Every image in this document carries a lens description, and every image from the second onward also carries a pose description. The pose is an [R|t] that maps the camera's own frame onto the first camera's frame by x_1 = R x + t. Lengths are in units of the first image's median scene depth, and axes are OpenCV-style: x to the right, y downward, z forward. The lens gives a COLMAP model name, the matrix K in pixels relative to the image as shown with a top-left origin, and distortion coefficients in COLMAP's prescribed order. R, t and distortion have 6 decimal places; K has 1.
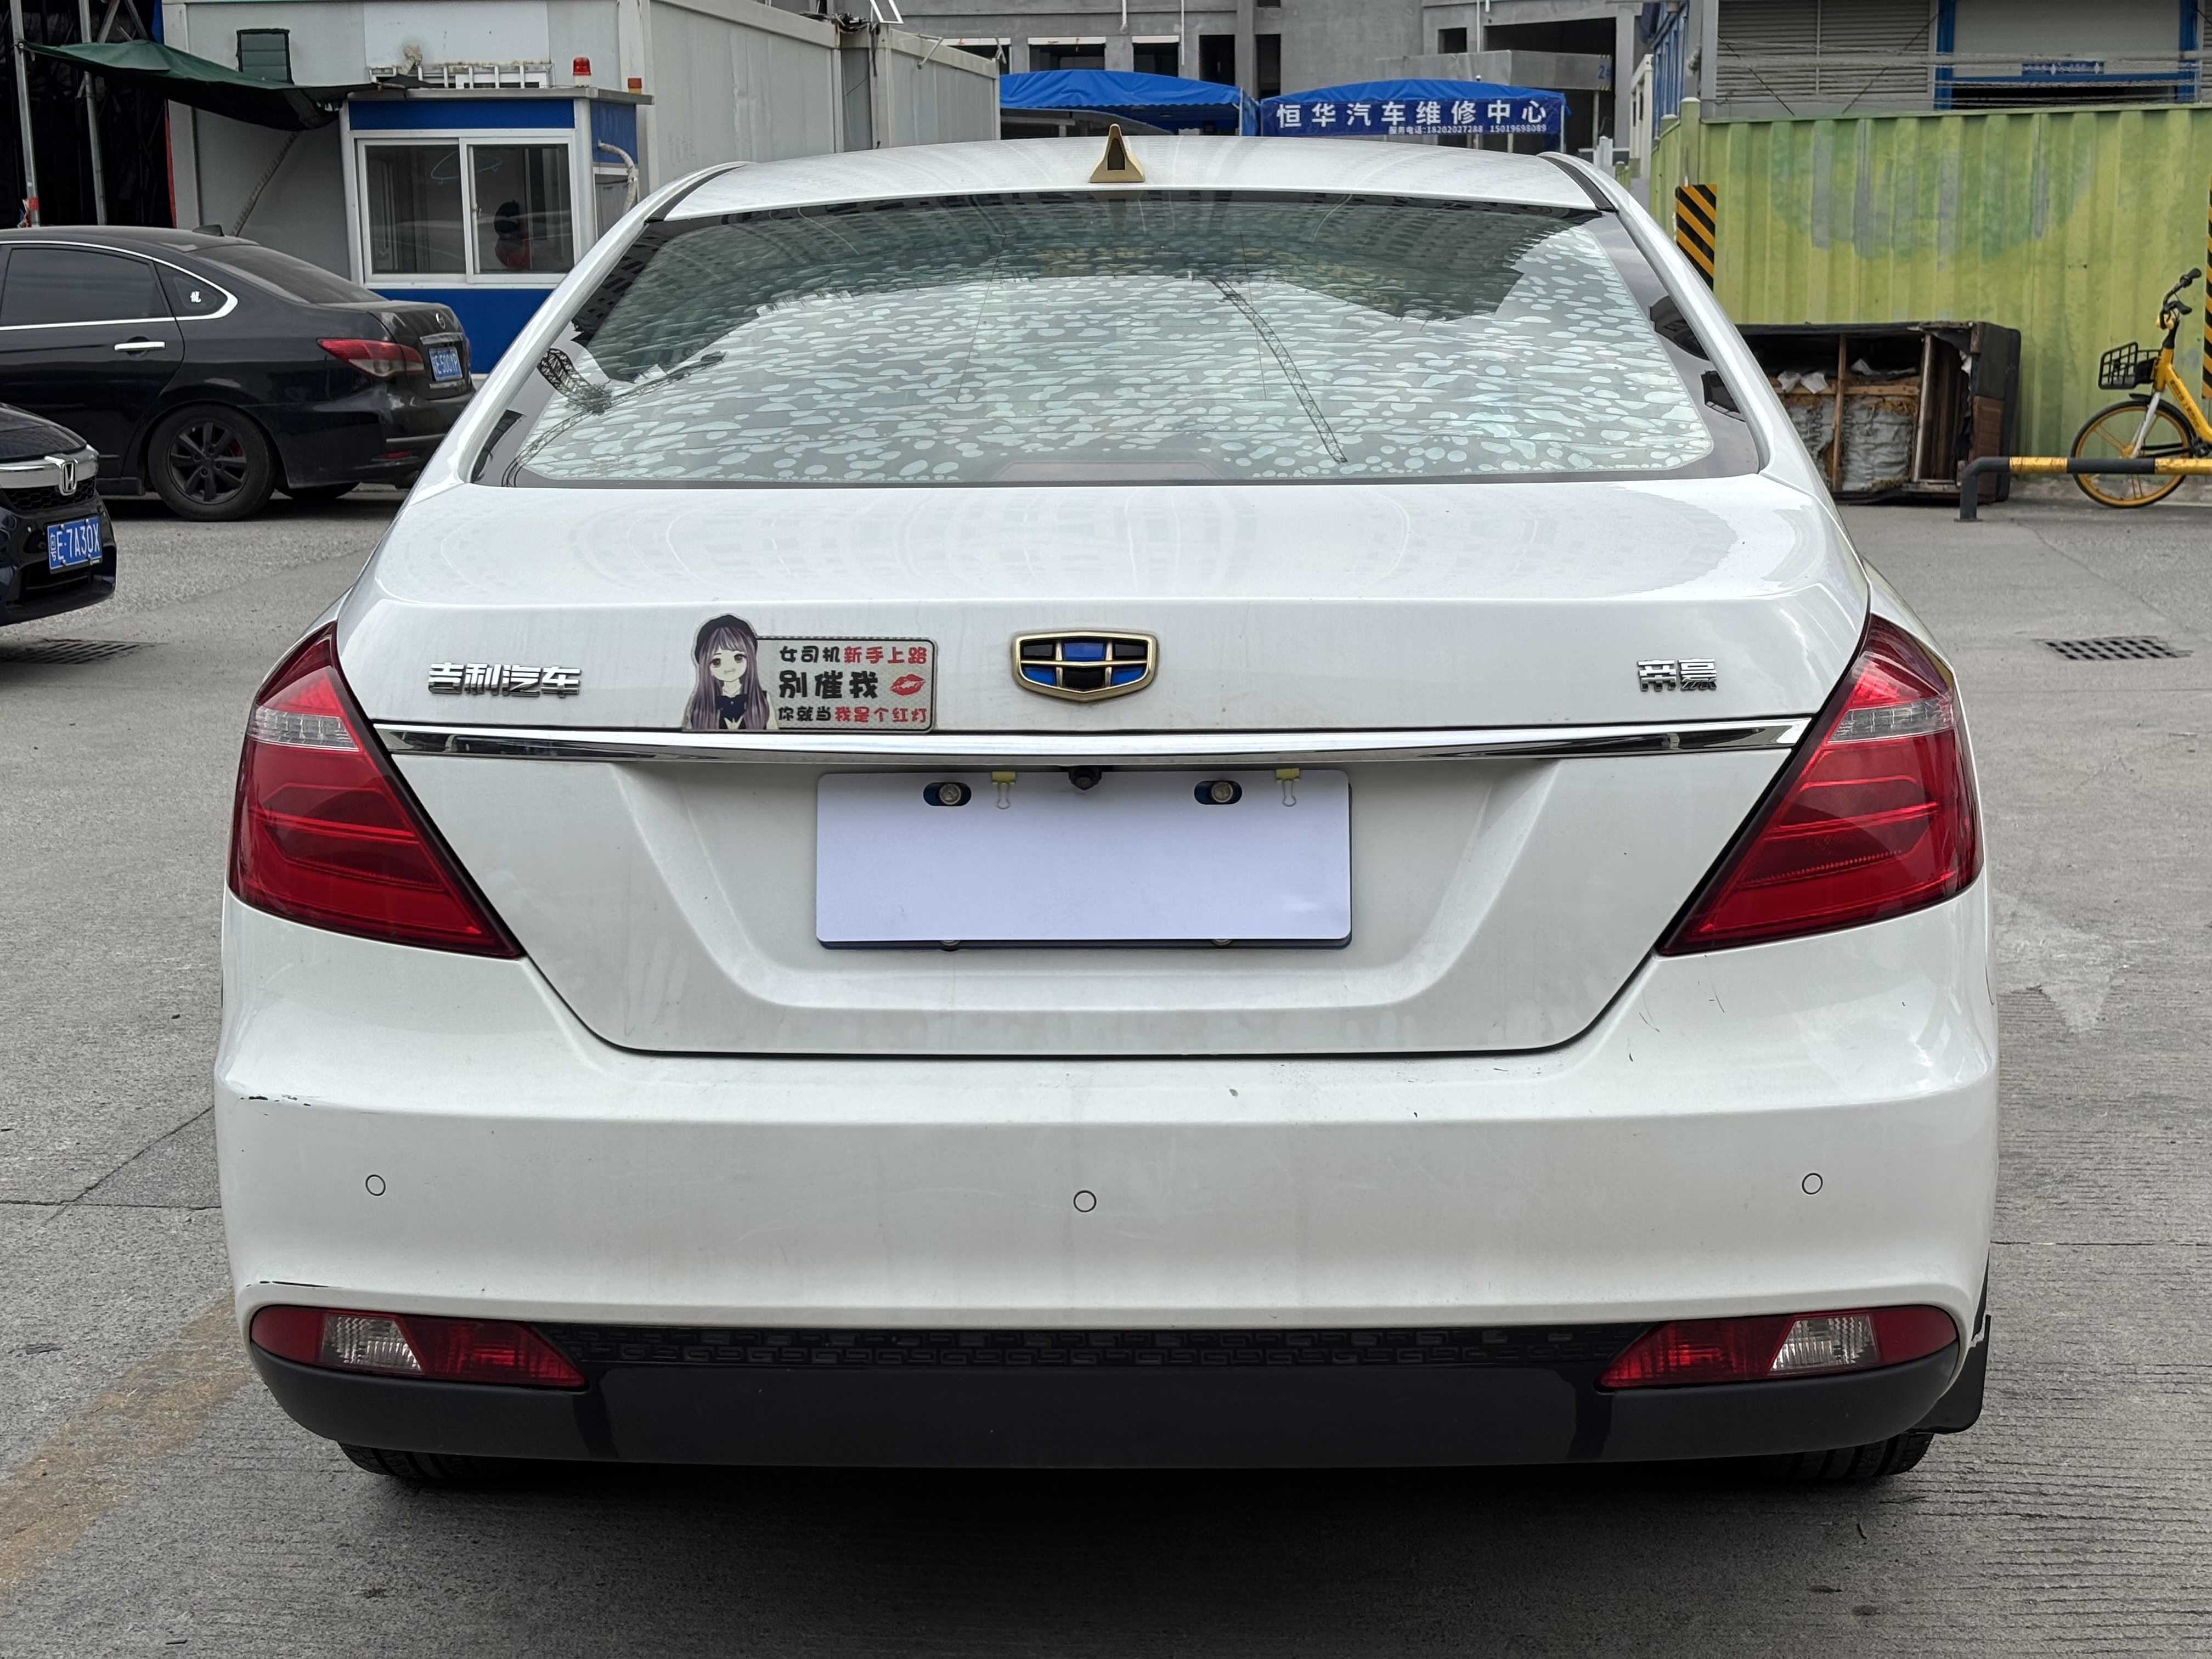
lens RADIAL K [[3297.2, 0, 1138.0], [0, 3297.2, 863.9], [0, 0, 1]] dist [0.263848, -1.041594]
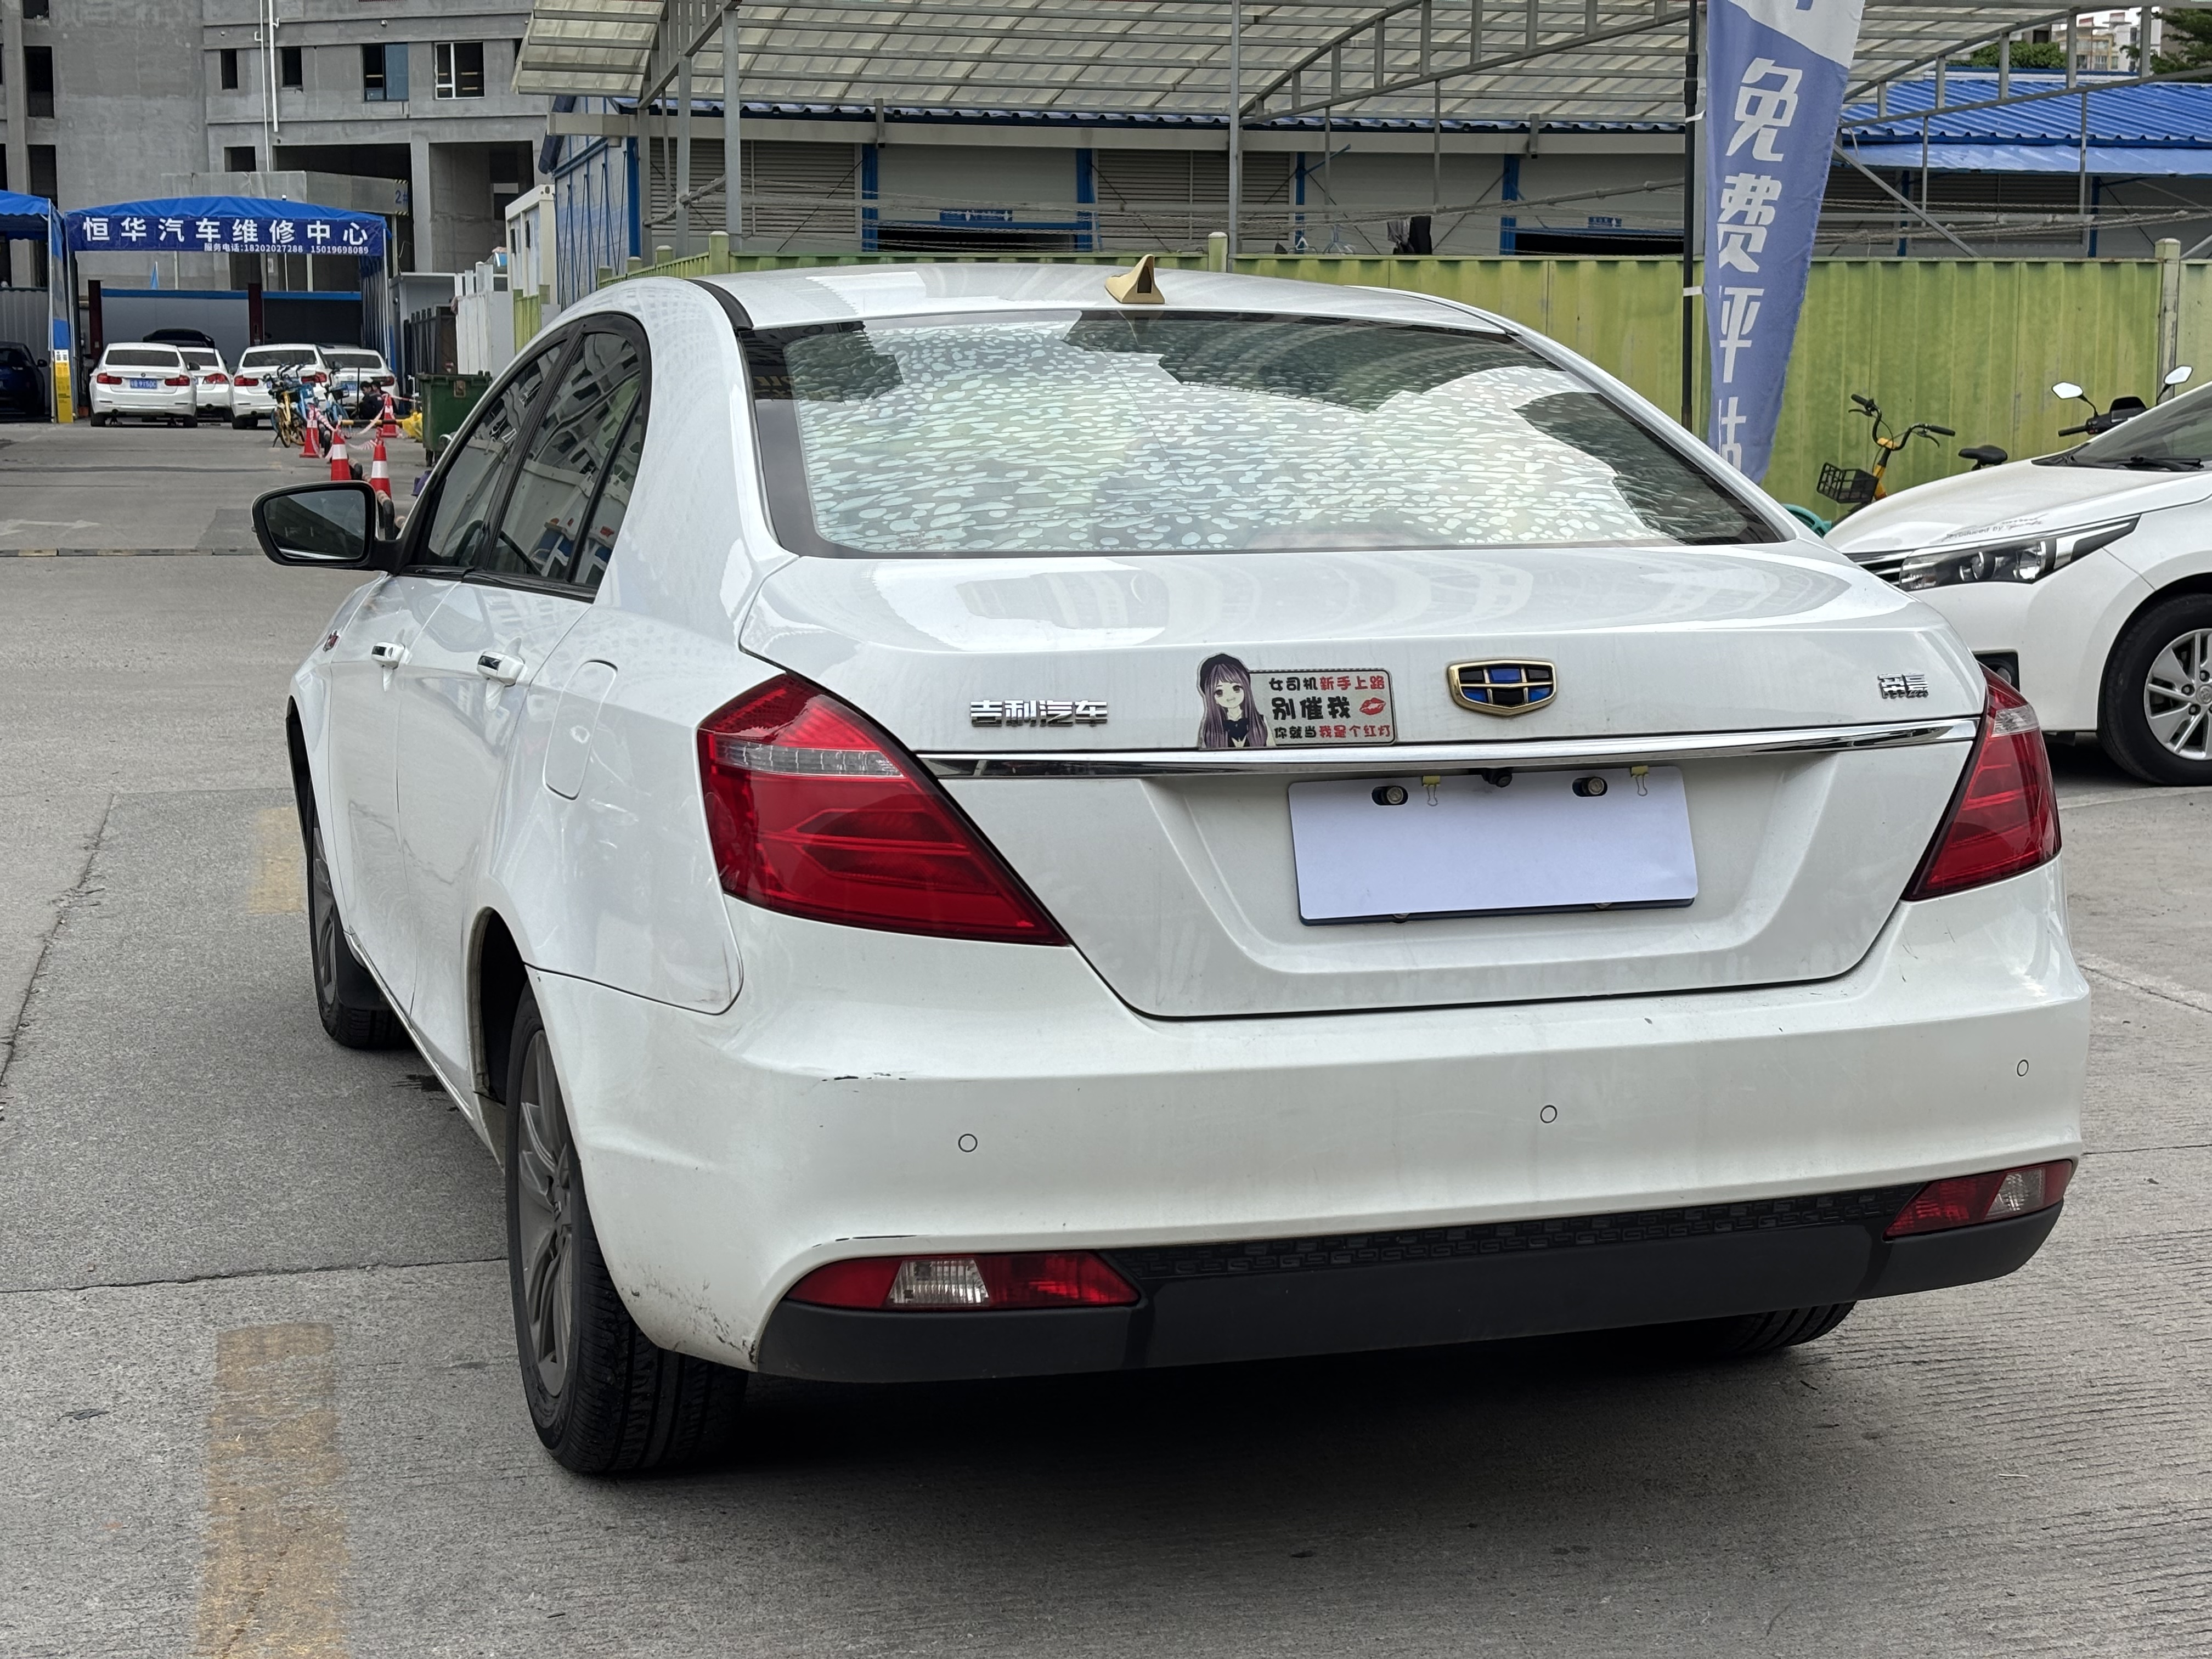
lens RADIAL K [[3297.2, 0, 1138.0], [0, 3297.2, 863.9], [0, 0, 1]] dist [0.263848, -1.041594]
pose [[0.935216, -0.038991, 0.351925, -0.581024], [0.052009, 0.998265, -0.027608, 0.033402], [-0.350238, 0.044123, 0.935621, -0.116264]]
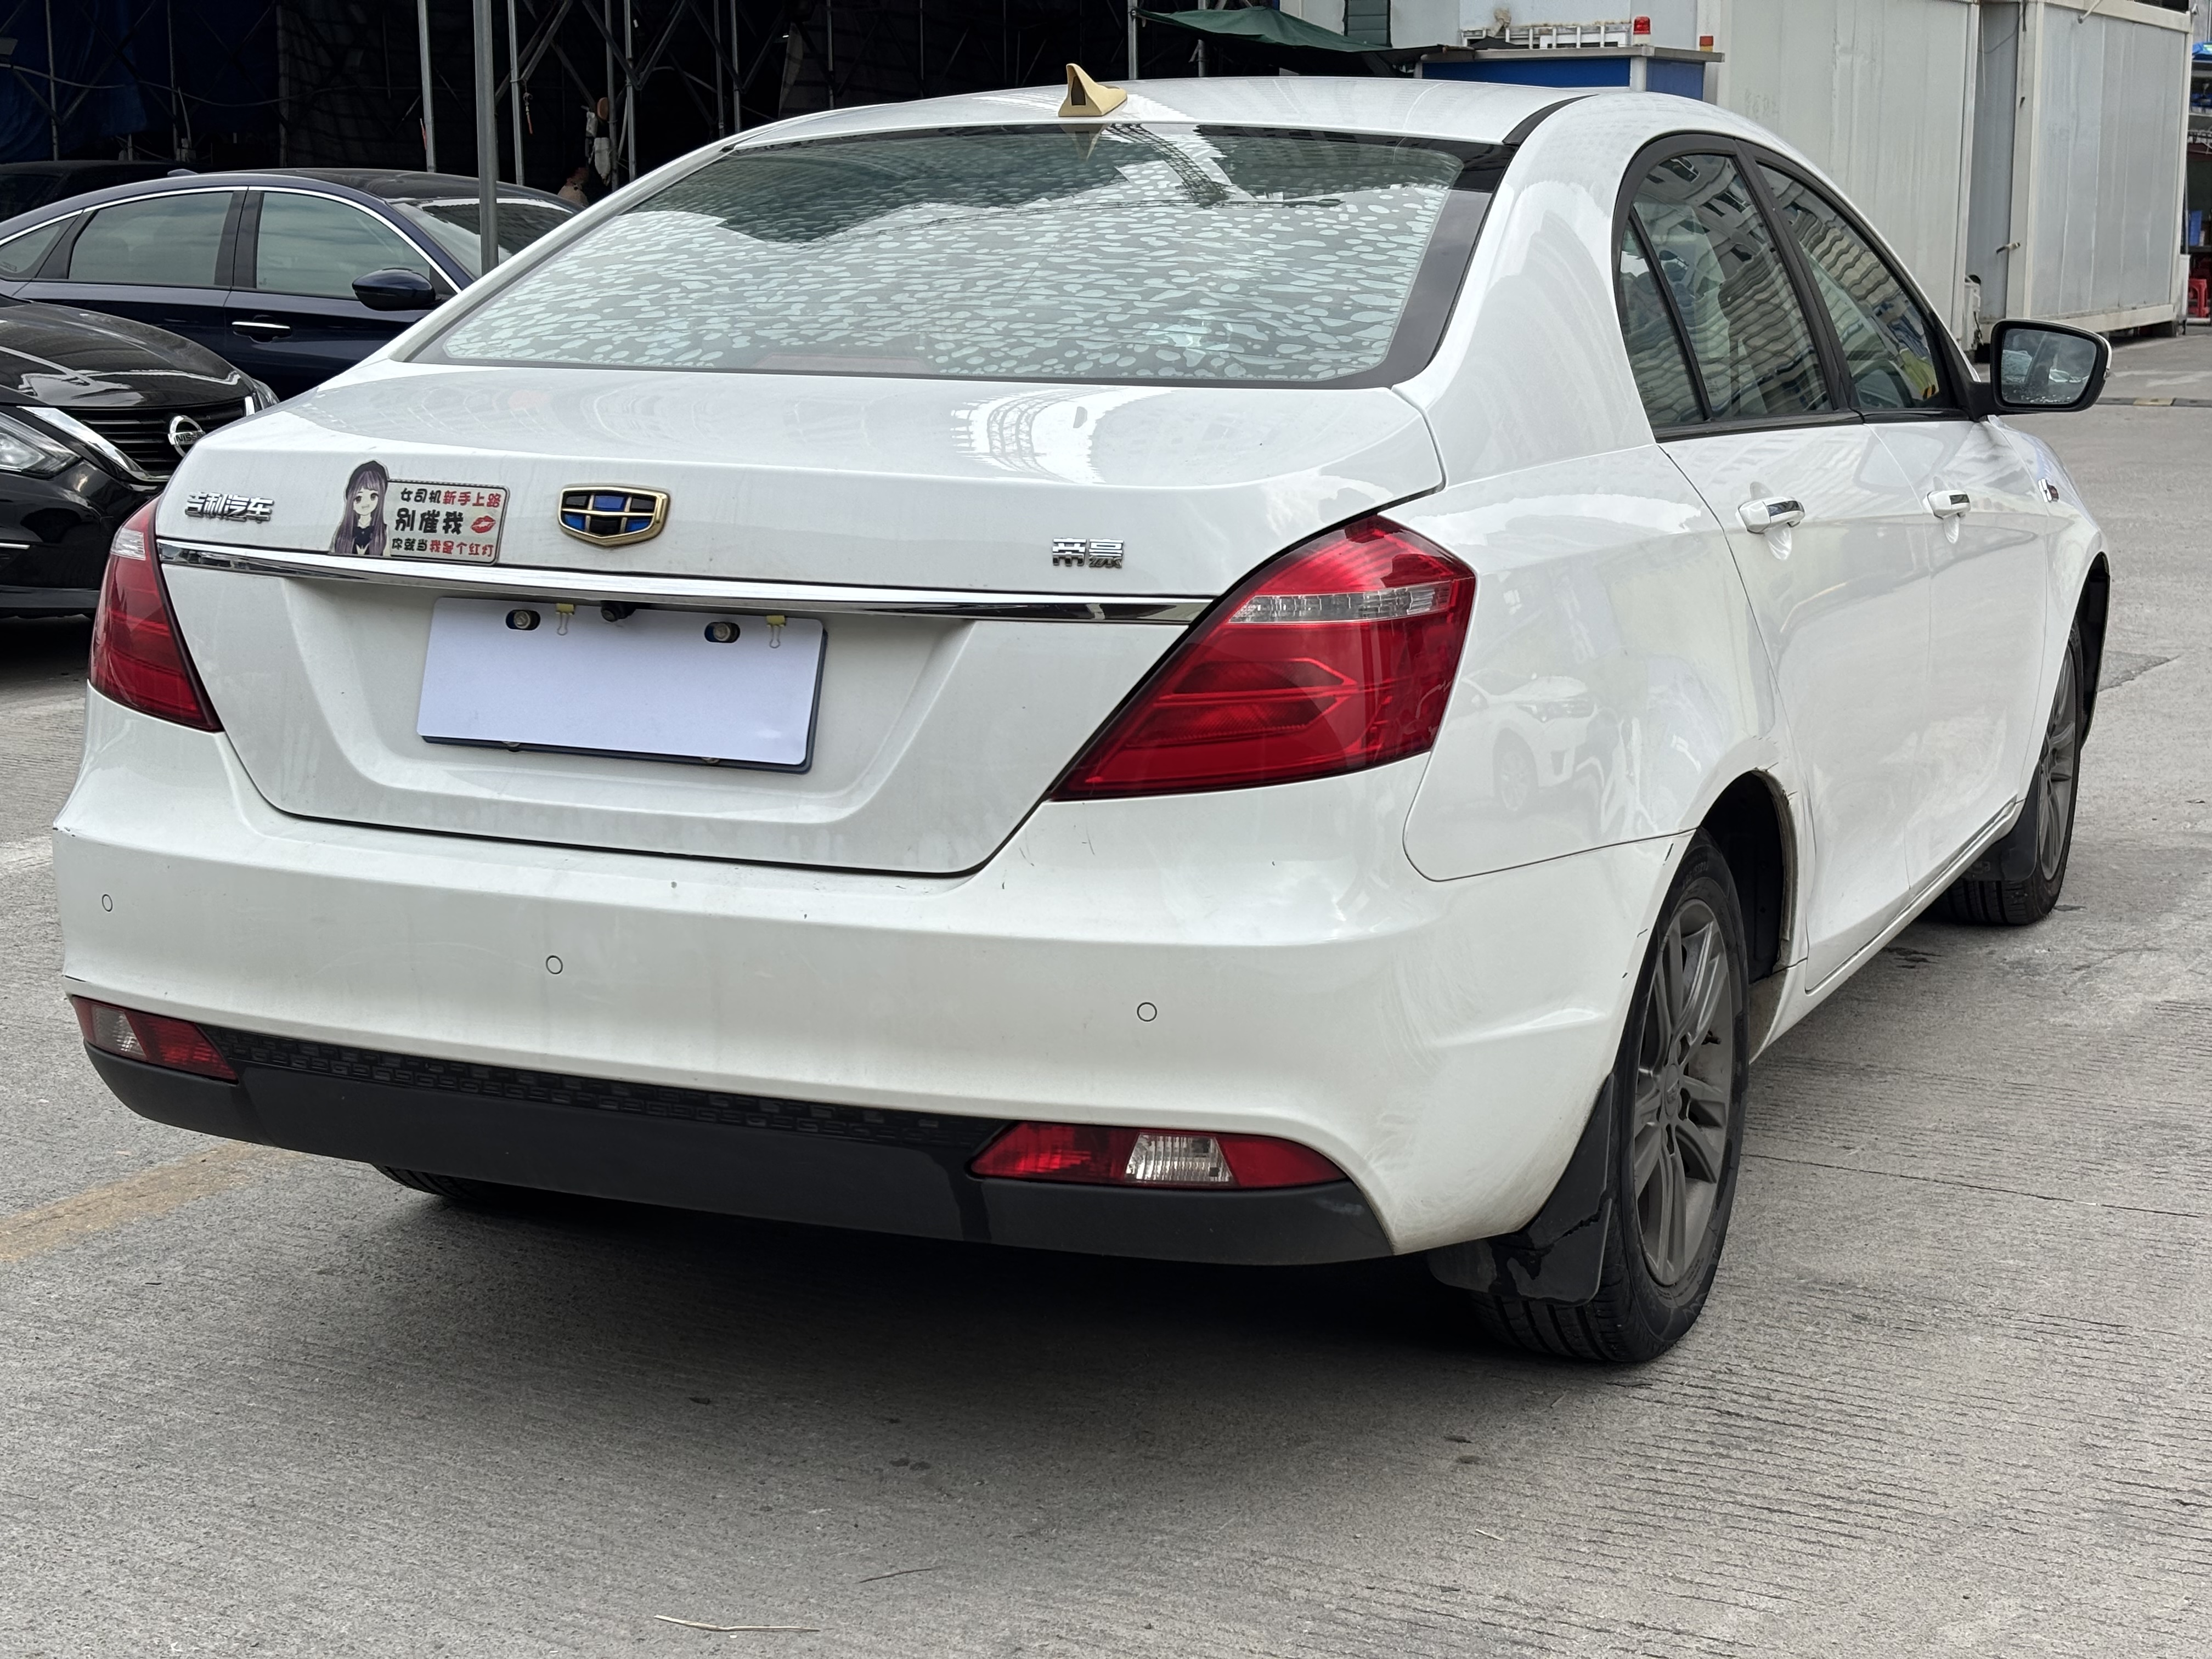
lens RADIAL K [[3297.2, 0, 1138.0], [0, 3297.2, 863.9], [0, 0, 1]] dist [0.263848, -1.041594]
pose [[0.926630, 0.084192, -0.366428, 0.596056], [-0.080306, 0.996435, 0.025865, 0.017753], [0.367299, 0.005459, 0.930087, -0.032844]]
